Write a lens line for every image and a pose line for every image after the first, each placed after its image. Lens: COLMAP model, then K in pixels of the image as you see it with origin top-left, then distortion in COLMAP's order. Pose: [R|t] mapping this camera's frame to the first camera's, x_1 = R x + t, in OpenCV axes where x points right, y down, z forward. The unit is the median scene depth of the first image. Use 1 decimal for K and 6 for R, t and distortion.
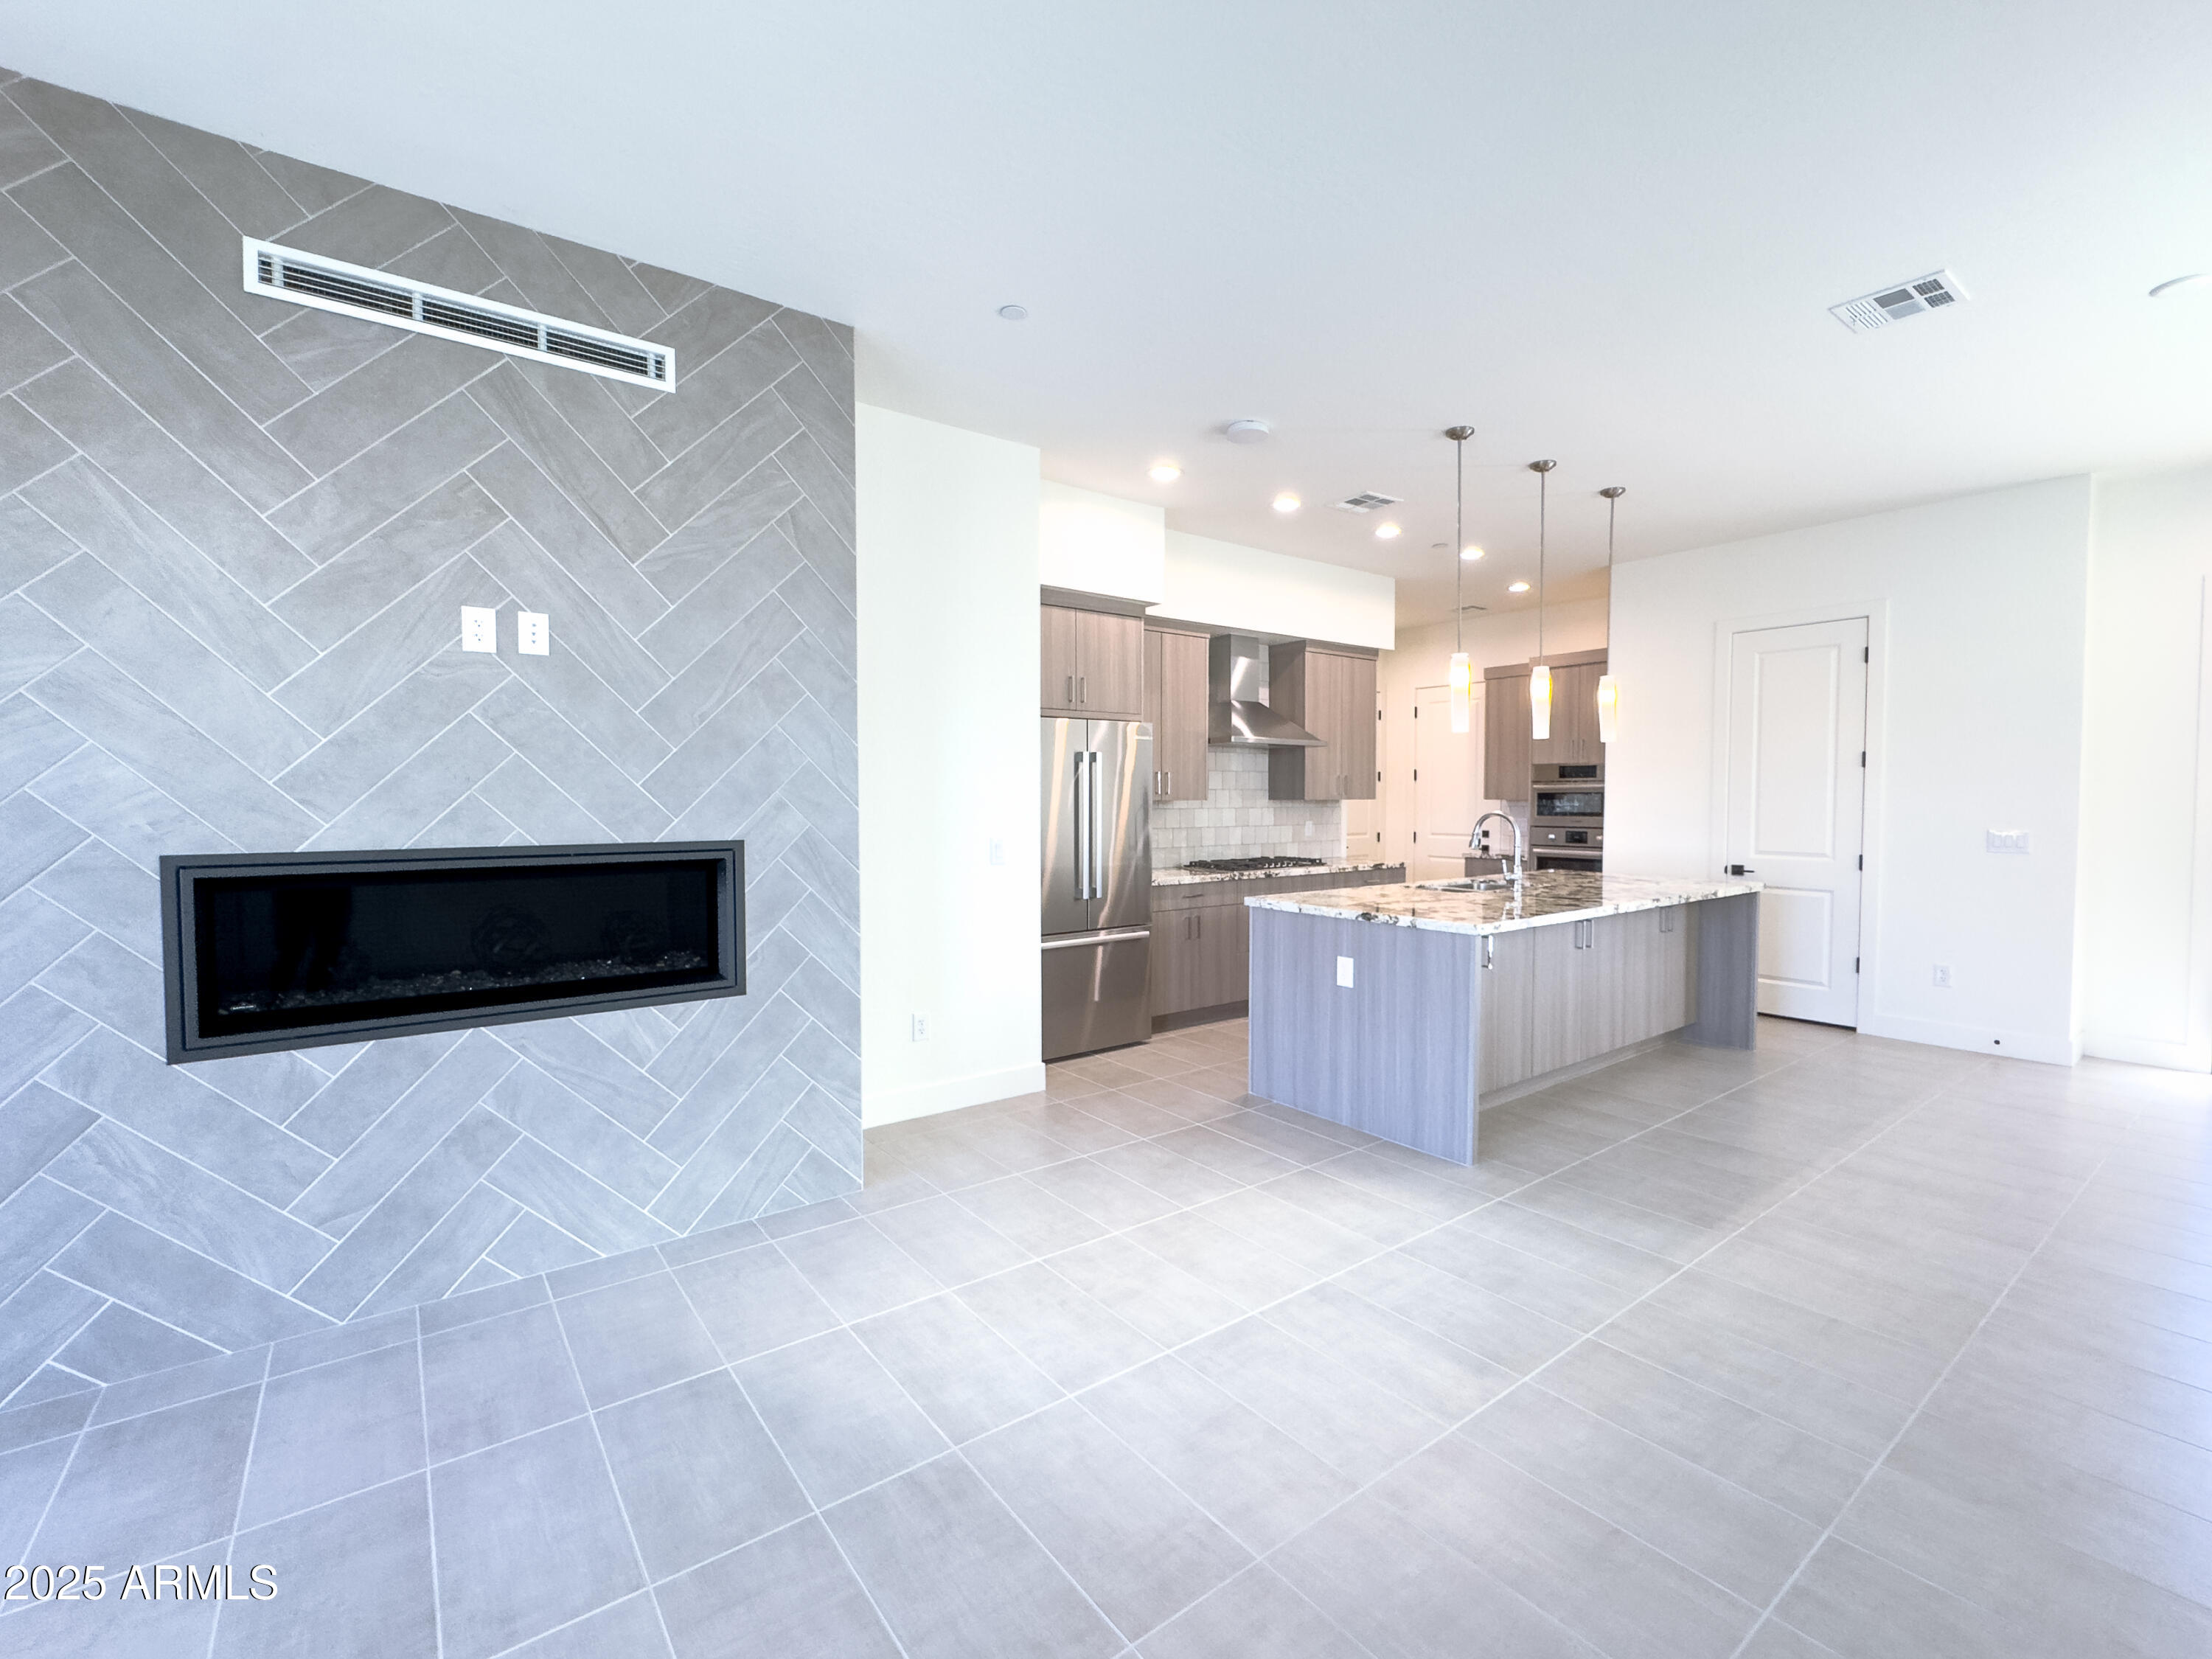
lens RADIAL K [[994.4, 0, 1097.2], [0, 994.4, 828.8], [0, 0, 1]] dist [-0.001797, -0.001577]
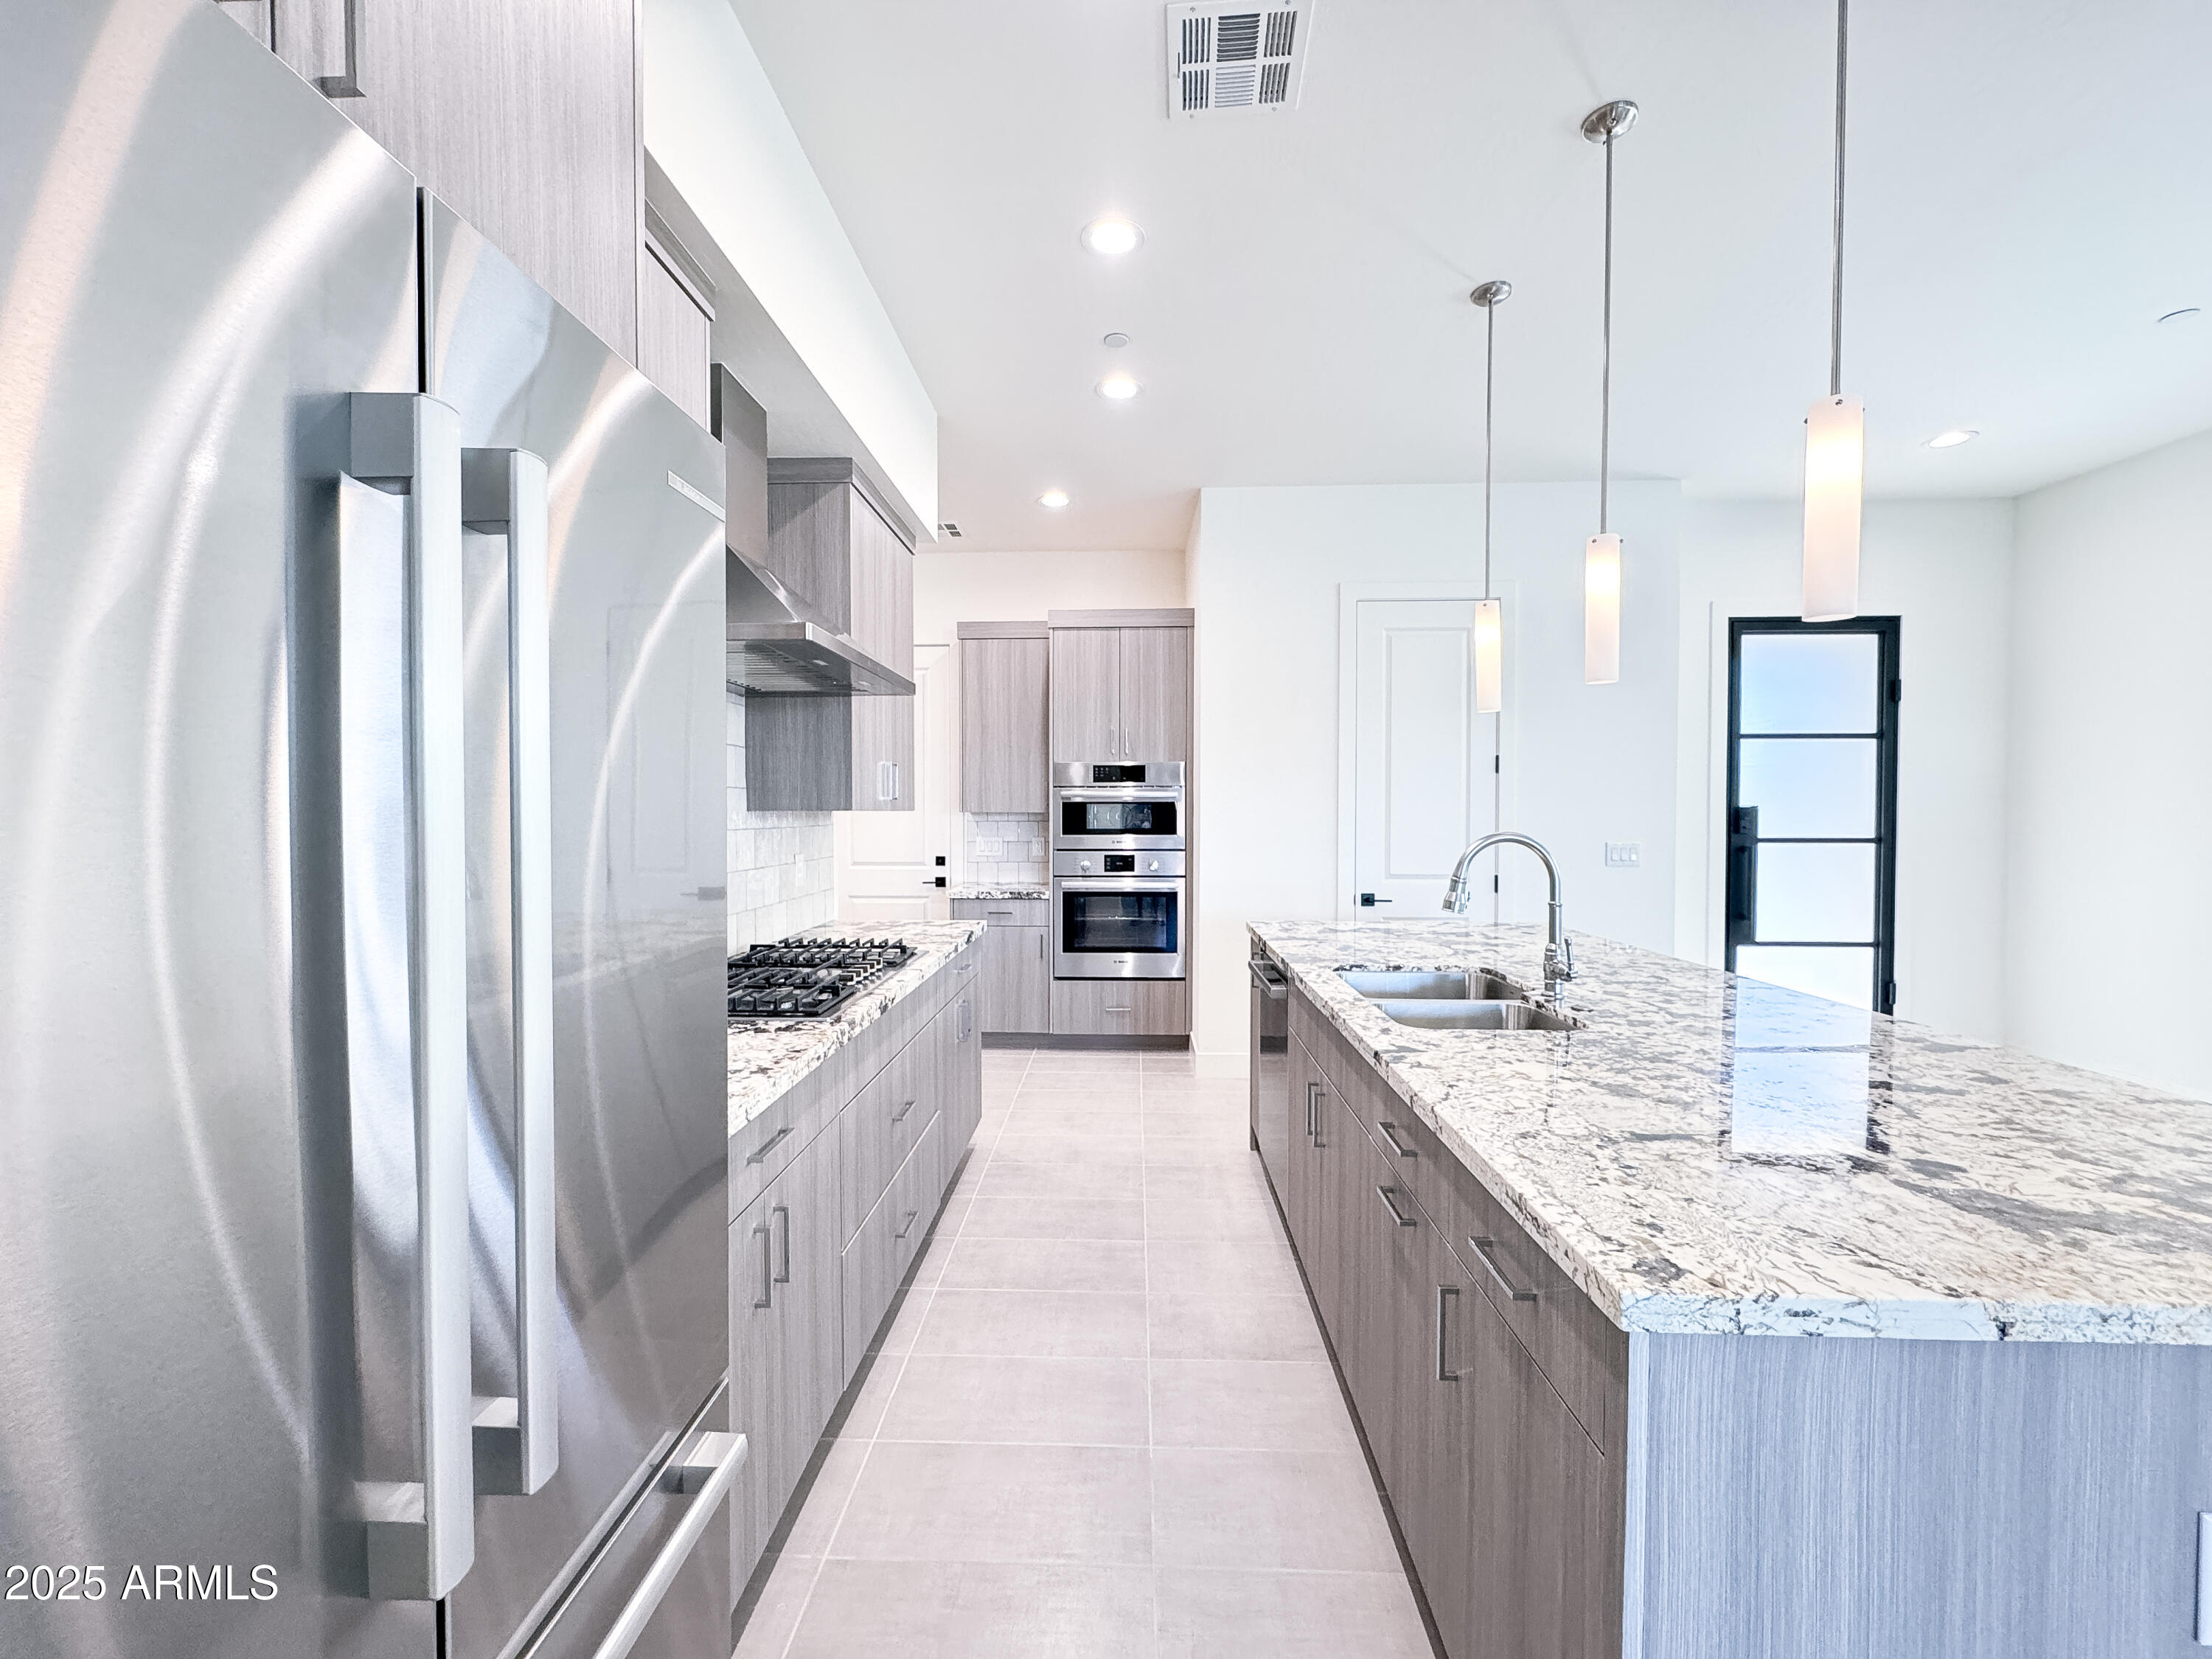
lens RADIAL K [[891.1, 0, 1107.7], [0, 891.1, 824.8], [0, 0, 1]] dist [-0.002694, -0.000420]
pose [[0.629100, -0.012026, 0.777232, -0.052477], [0.025917, 0.999649, -0.005510, -0.026060], [-0.776892, 0.023610, 0.629190, 0.943682]]
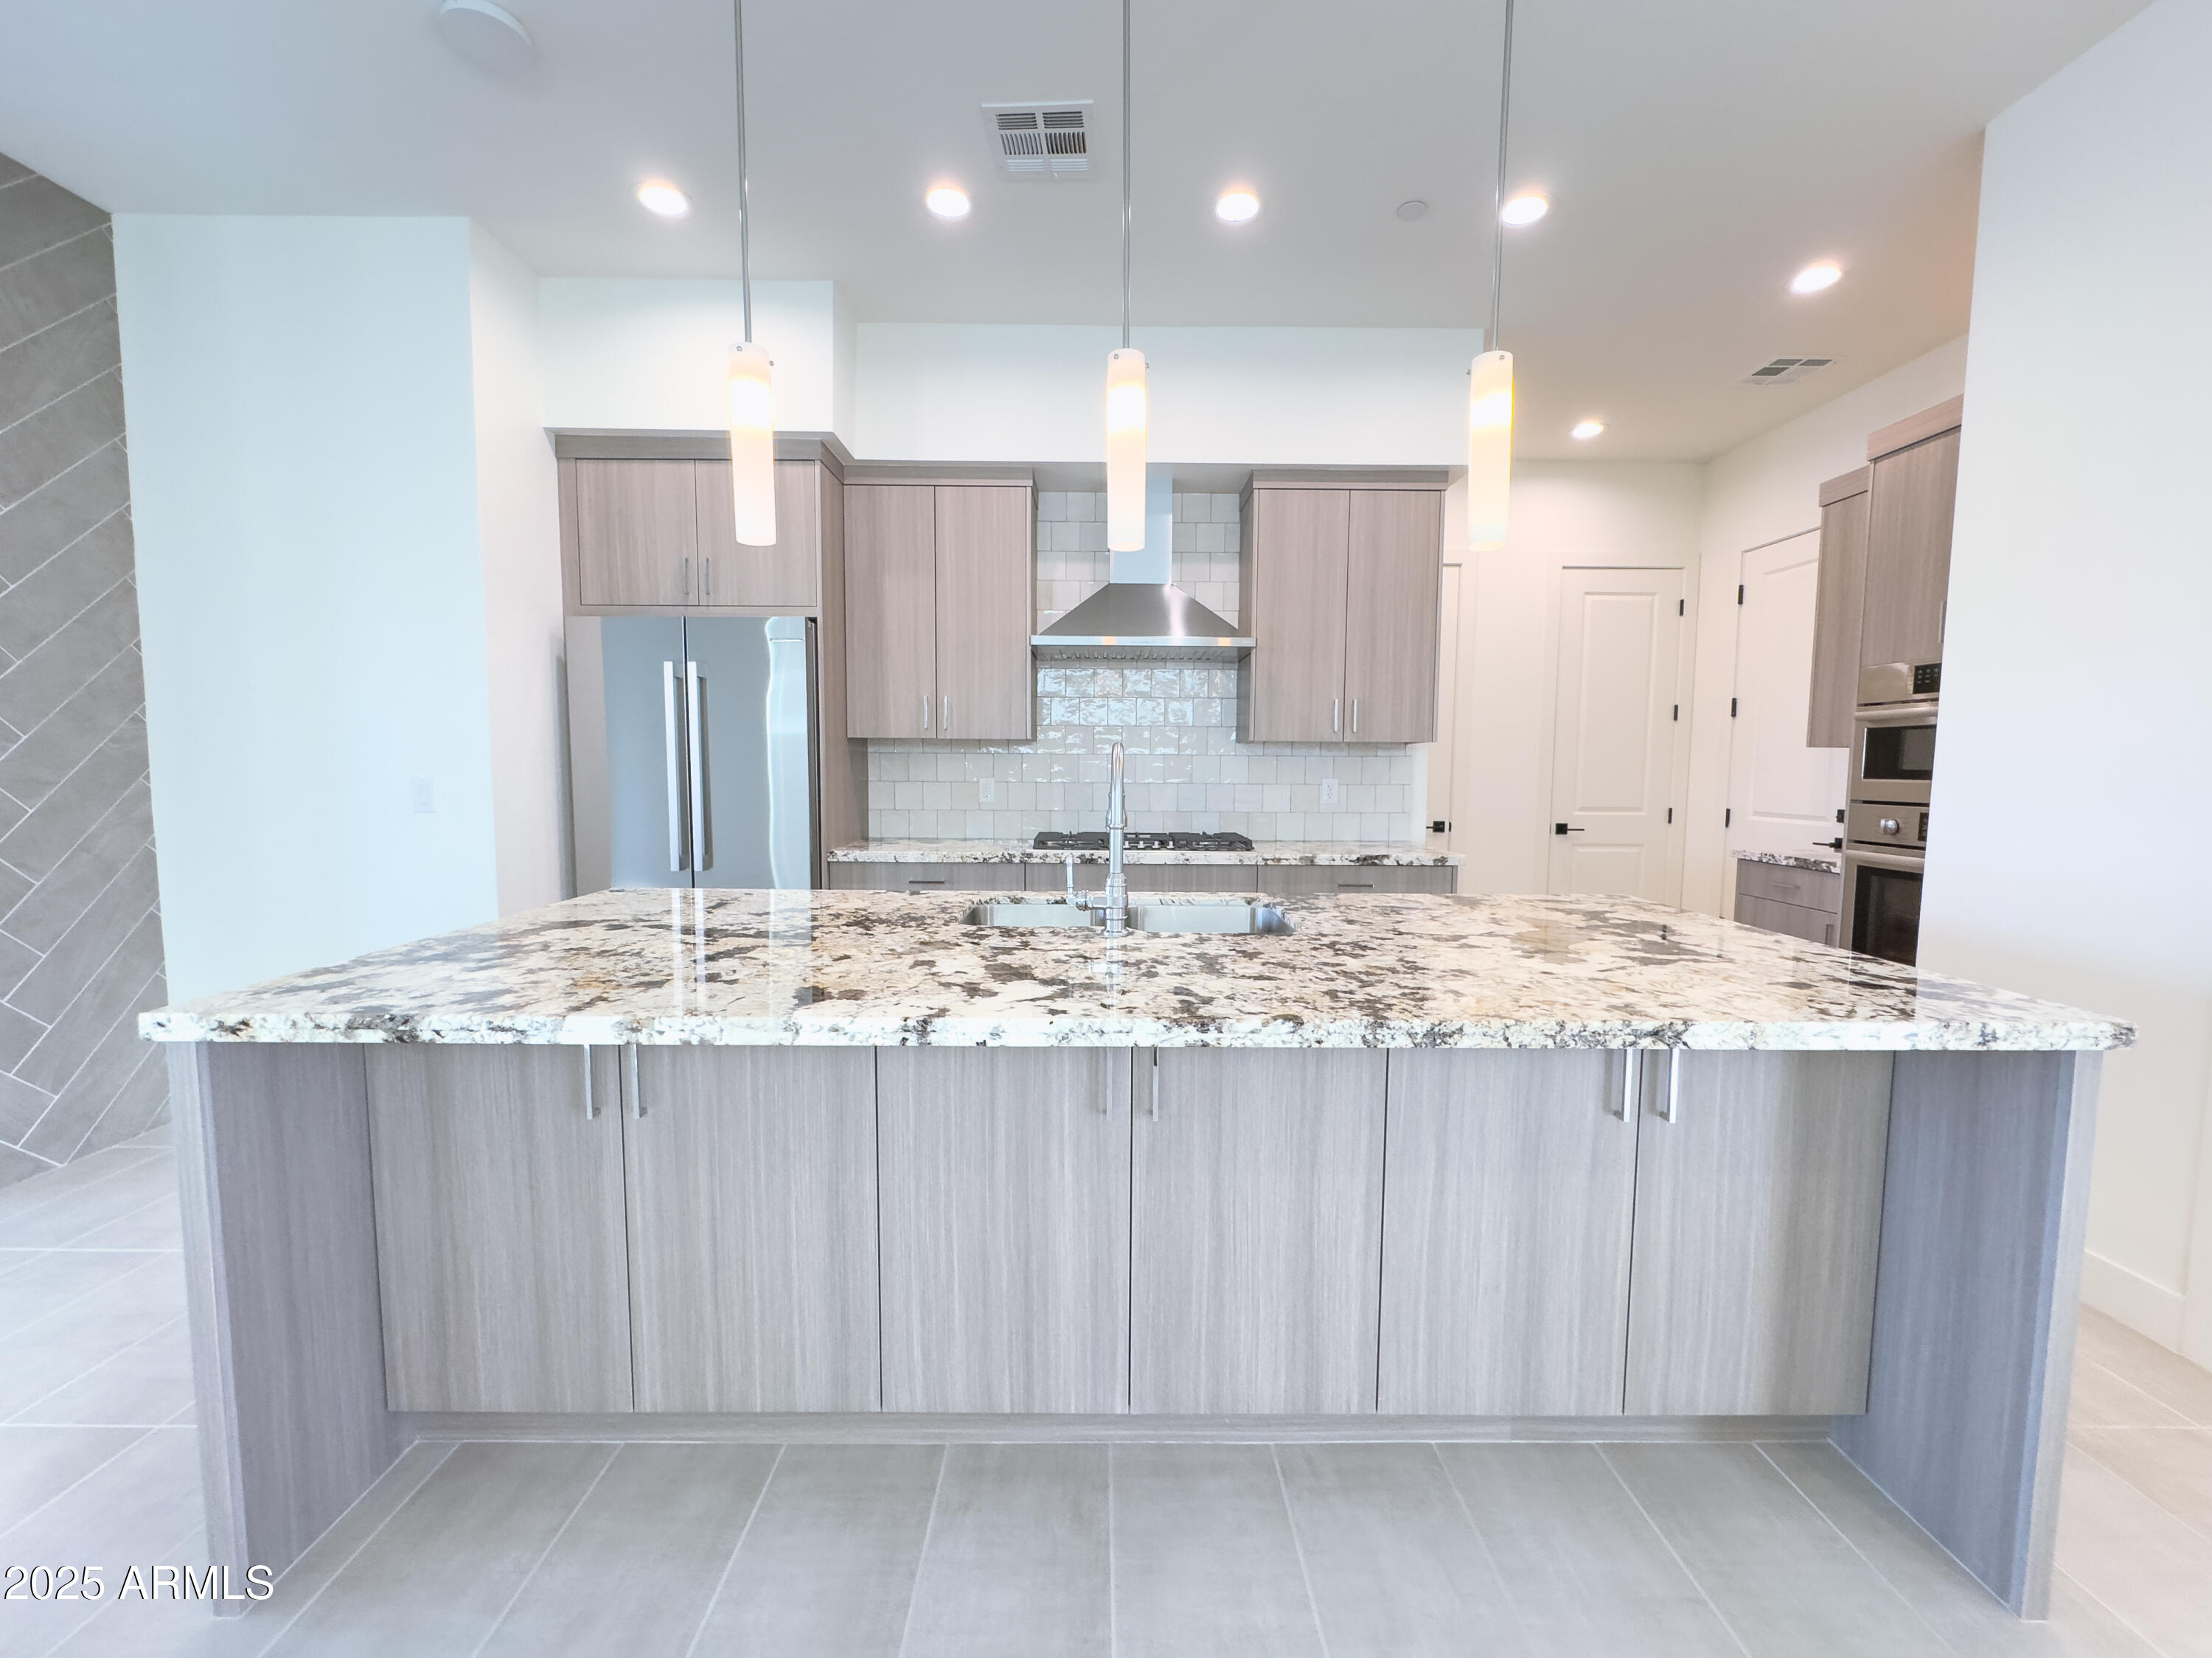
lens RADIAL K [[891.1, 0, 1119.5], [0, 891.1, 829.6], [0, 0, 1]] dist [-0.002694, -0.000420]
pose [[0.797757, 0.052154, -0.600719, 0.684827], [-0.029035, 0.998419, 0.048124, 0.001249], [0.602280, -0.020950, 0.798010, 0.753662]]
